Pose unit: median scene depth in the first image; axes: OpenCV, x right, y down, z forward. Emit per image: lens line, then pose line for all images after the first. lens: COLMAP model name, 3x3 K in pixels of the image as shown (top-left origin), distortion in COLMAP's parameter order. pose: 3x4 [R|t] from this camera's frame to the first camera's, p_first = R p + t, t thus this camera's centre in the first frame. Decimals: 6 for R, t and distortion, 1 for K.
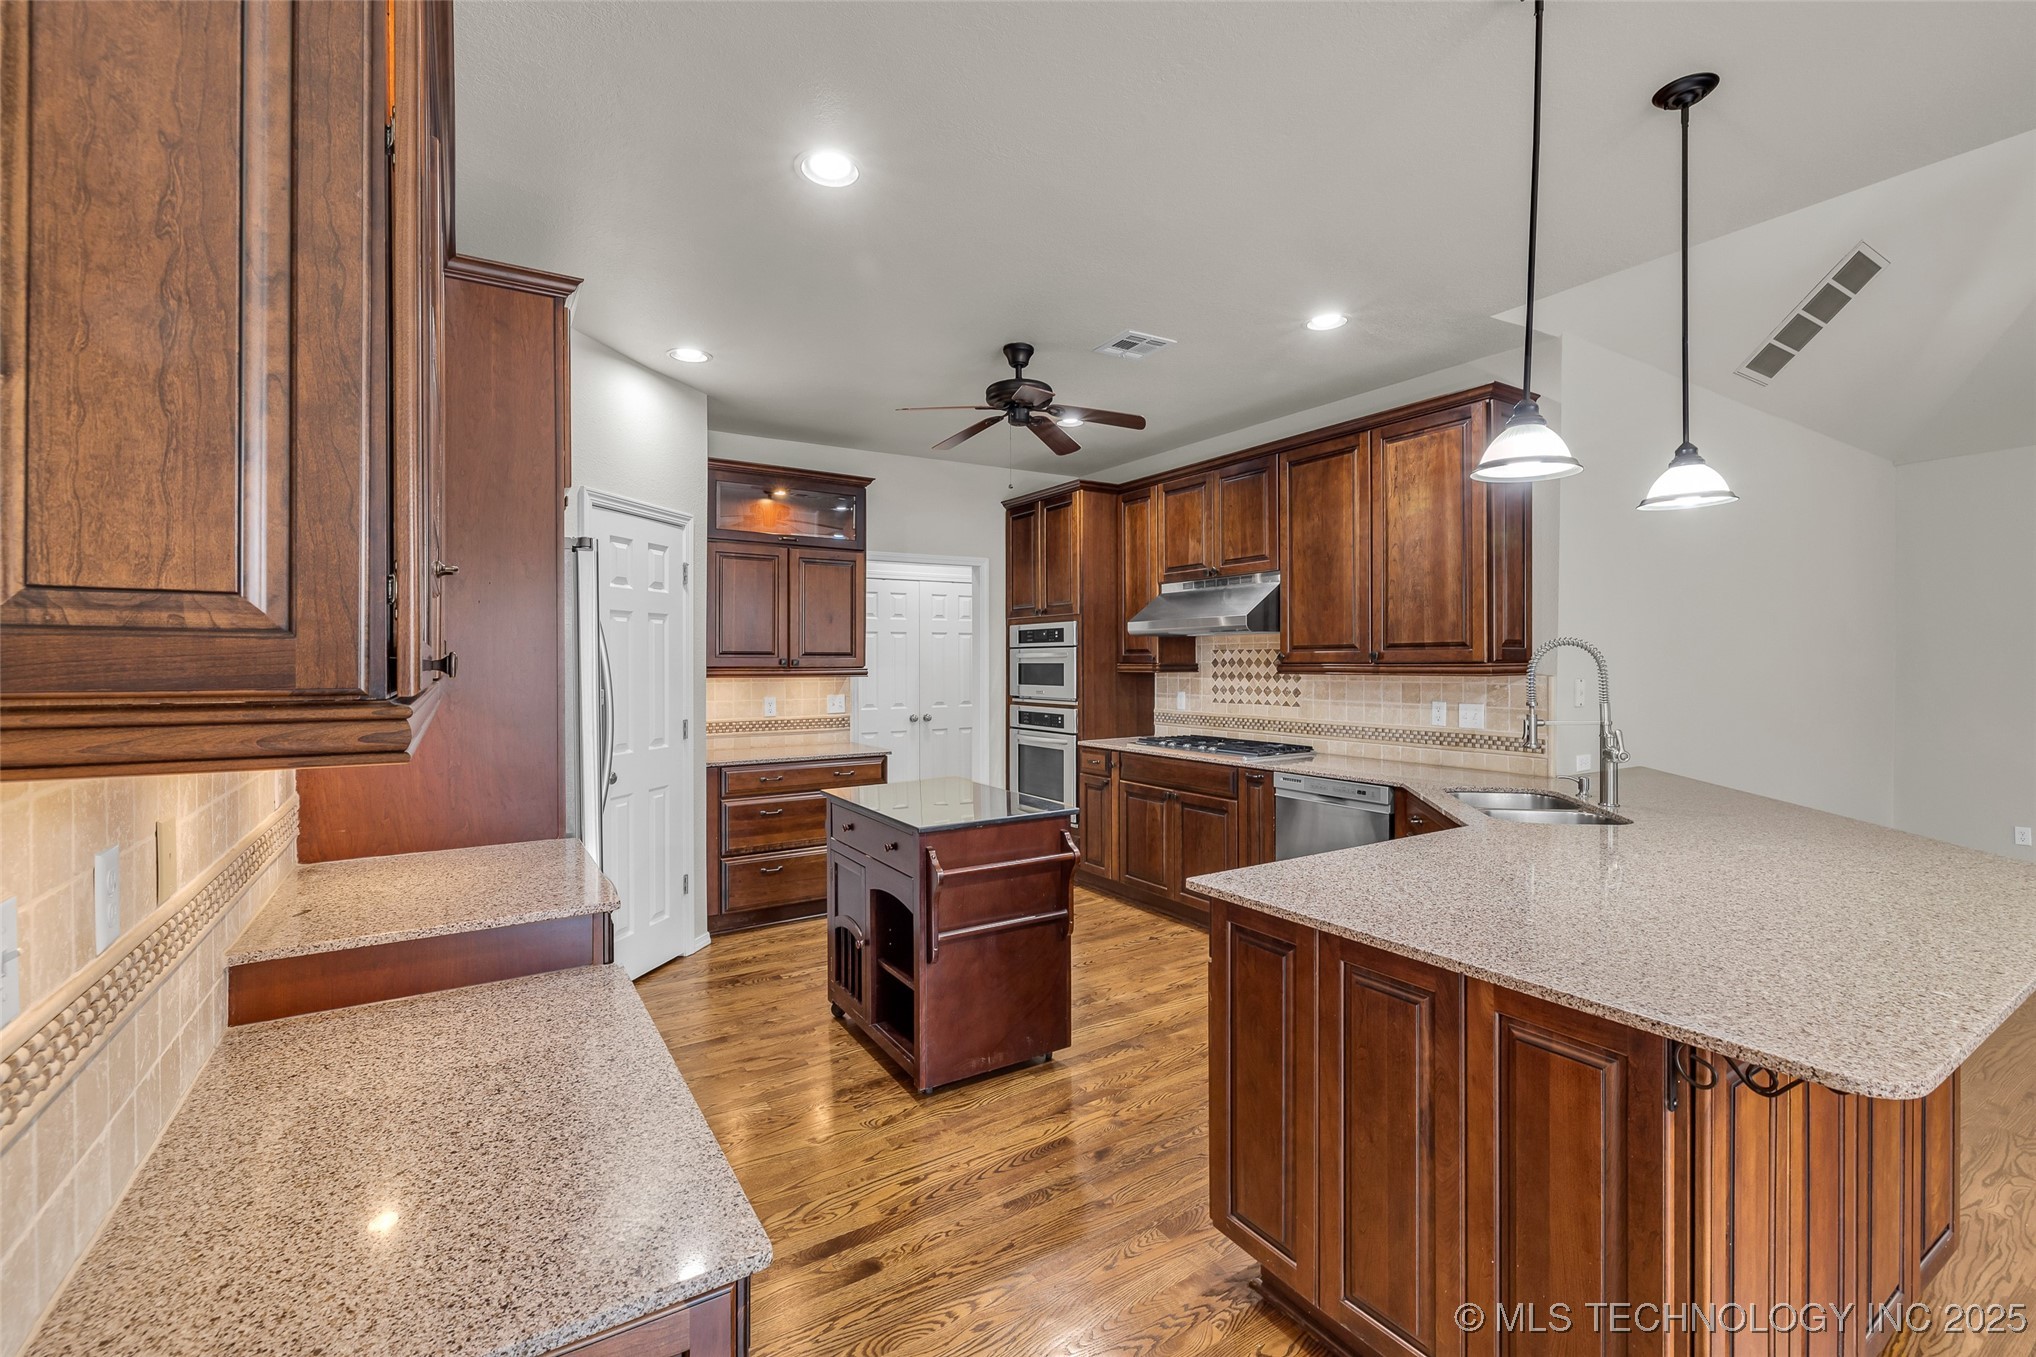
lens RADIAL K [[875.7, 0, 1024.7], [0, 875.7, 661.1], [0, 0, 1]] dist [-0.000045, 0.000185]
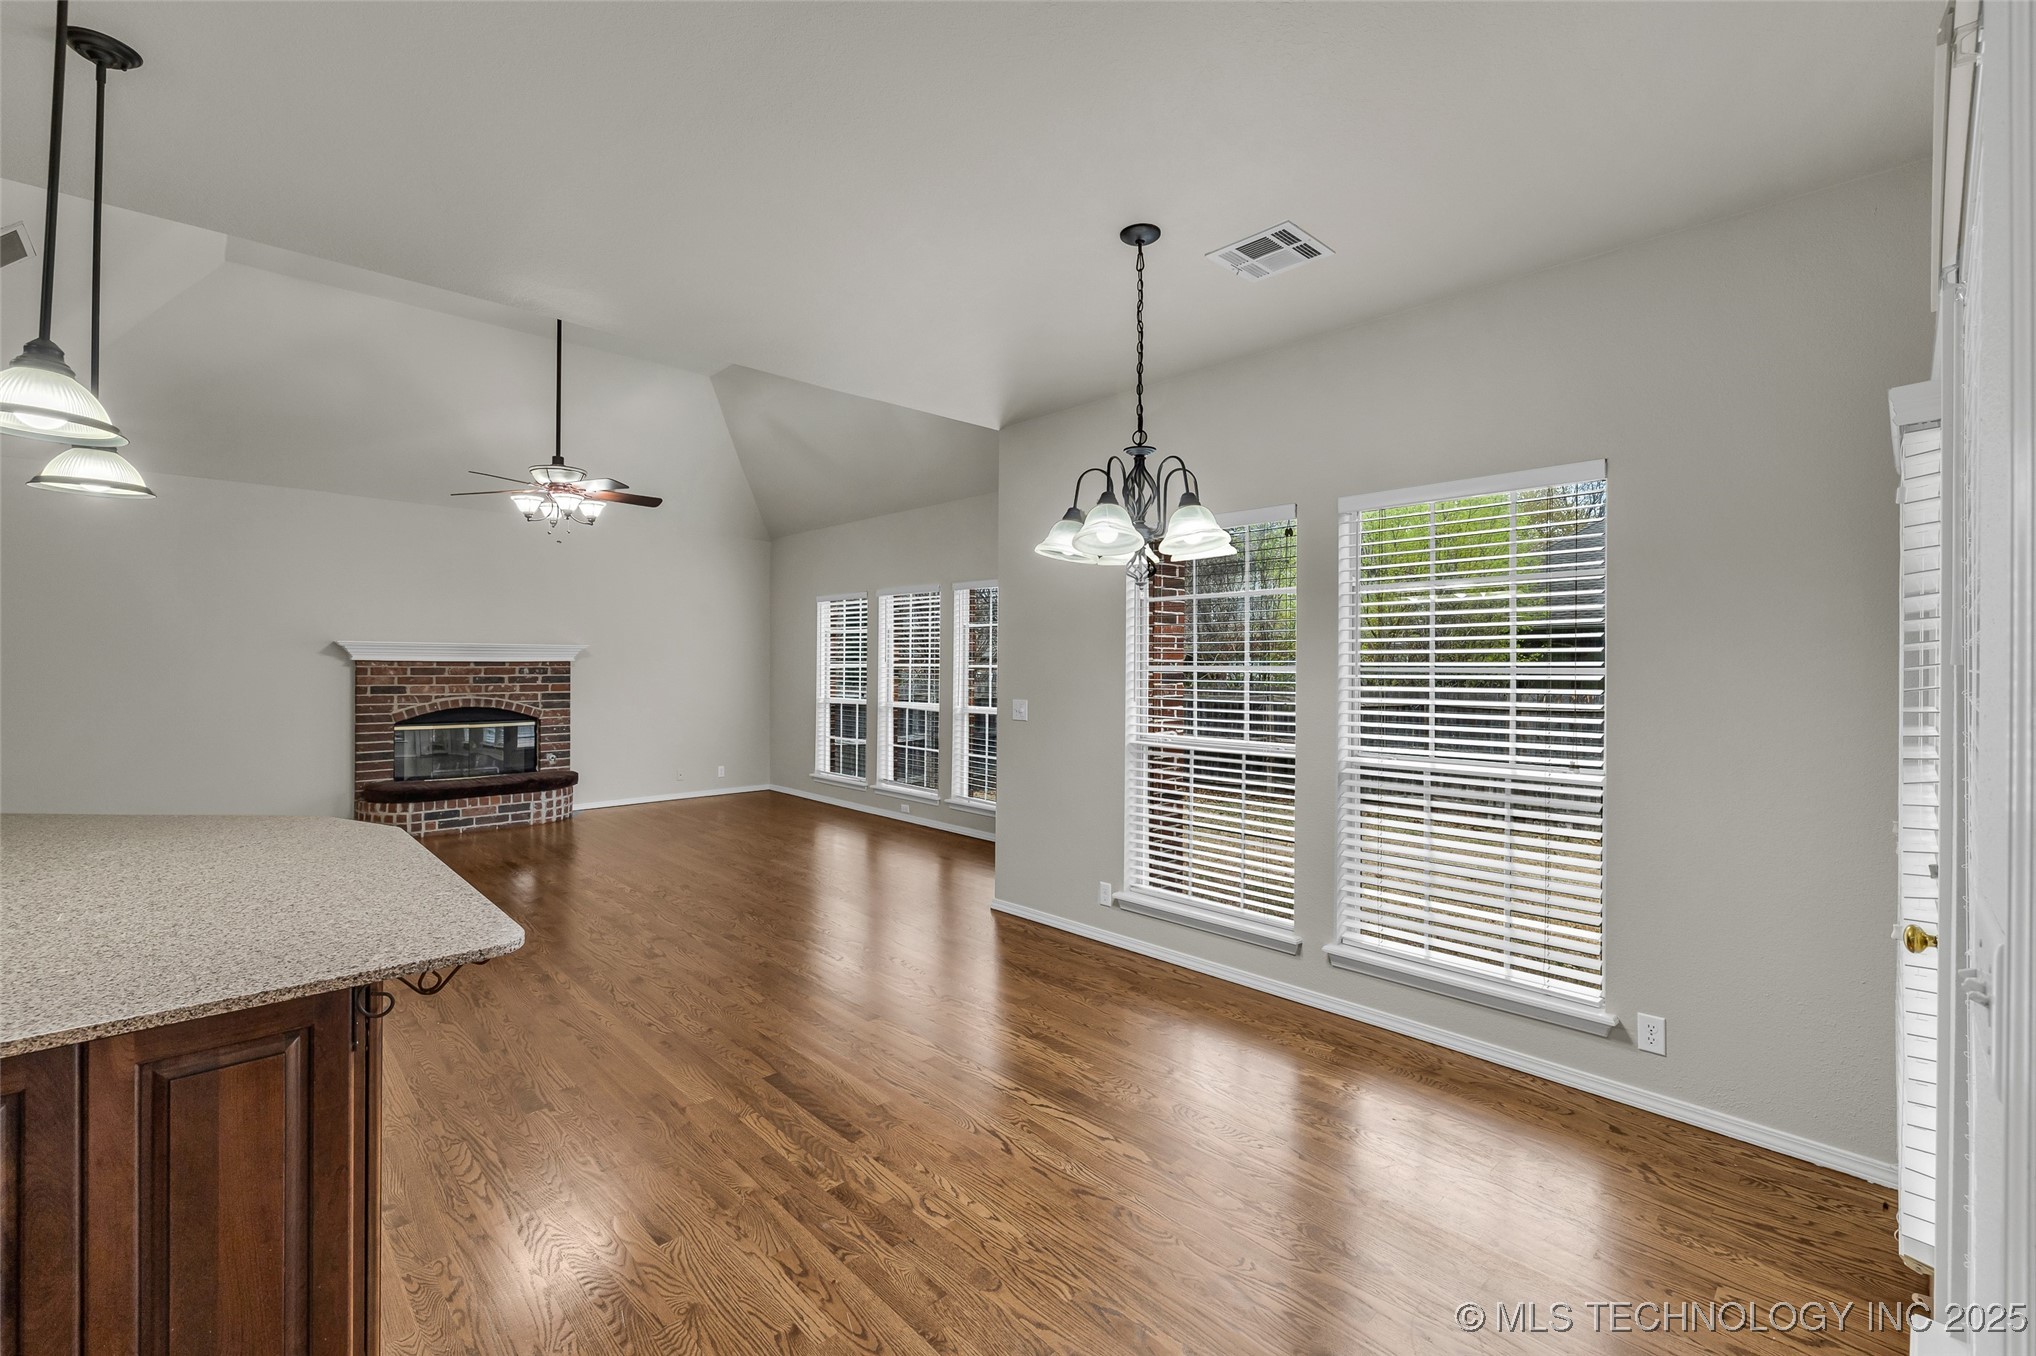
lens RADIAL K [[853.2, 0, 1018.1], [0, 853.2, 666.5], [0, 0, 1]] dist [-0.001505, -0.000054]
pose [[-0.192792, 0.001544, 0.981238, -0.142625], [-0.004040, 0.999989, -0.002367, 0.001924], [-0.981231, -0.004420, -0.192784, 0.097265]]
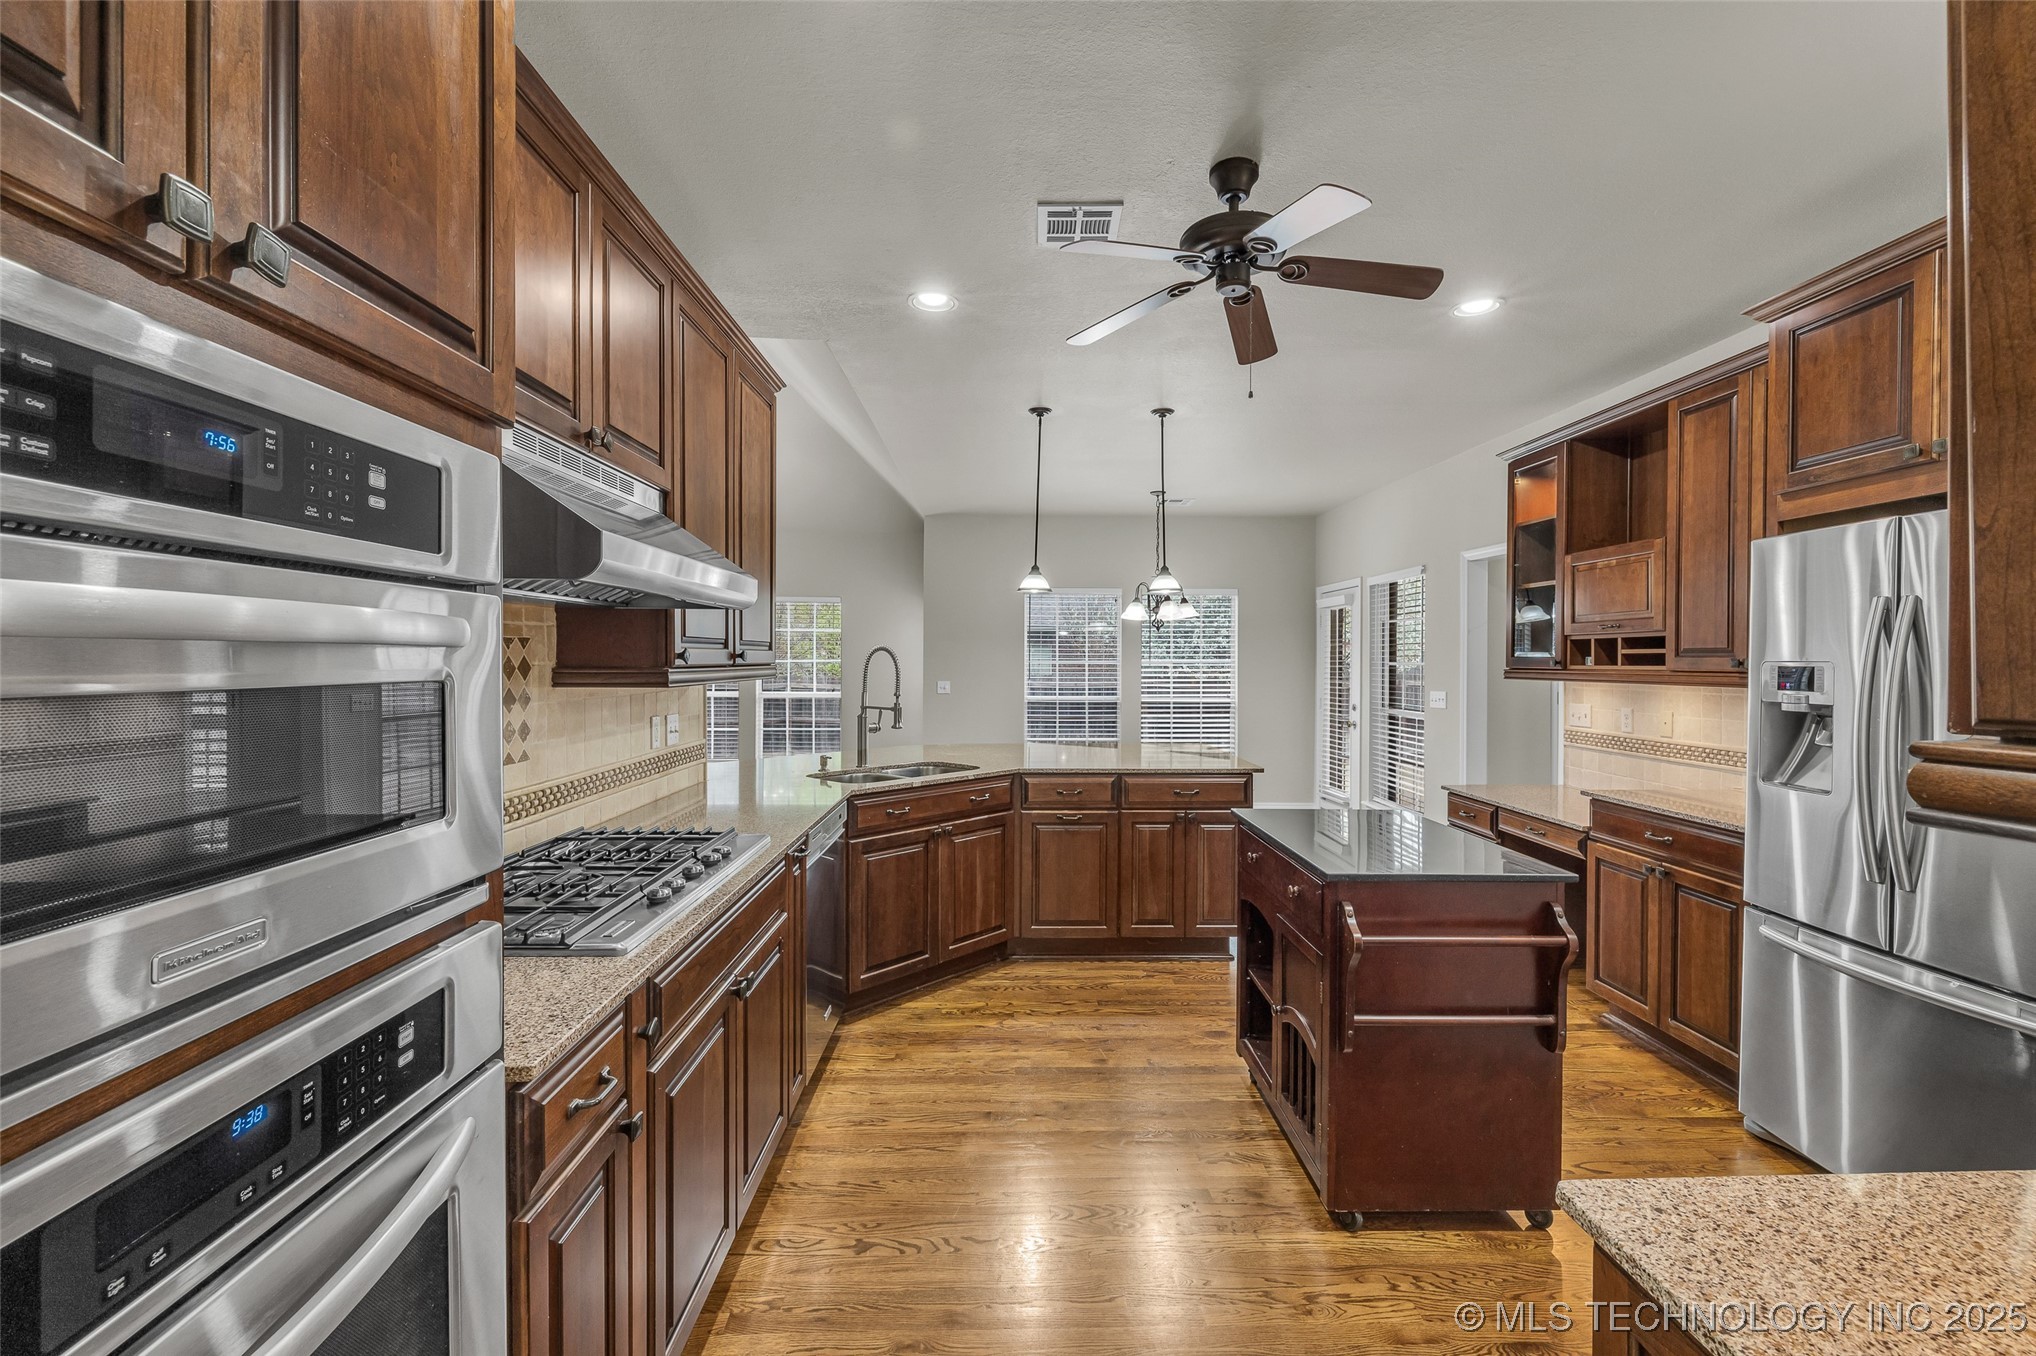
lens RADIAL K [[864.1, 0, 1018.3], [0, 864.1, 649.8], [0, 0, 1]] dist [0.001227, 0.000337]
pose [[-0.852705, 0.006591, 0.522352, -0.170482], [0.000270, 0.999926, -0.012176, -0.001972], [-0.522393, -0.010242, -0.852643, 1.341060]]
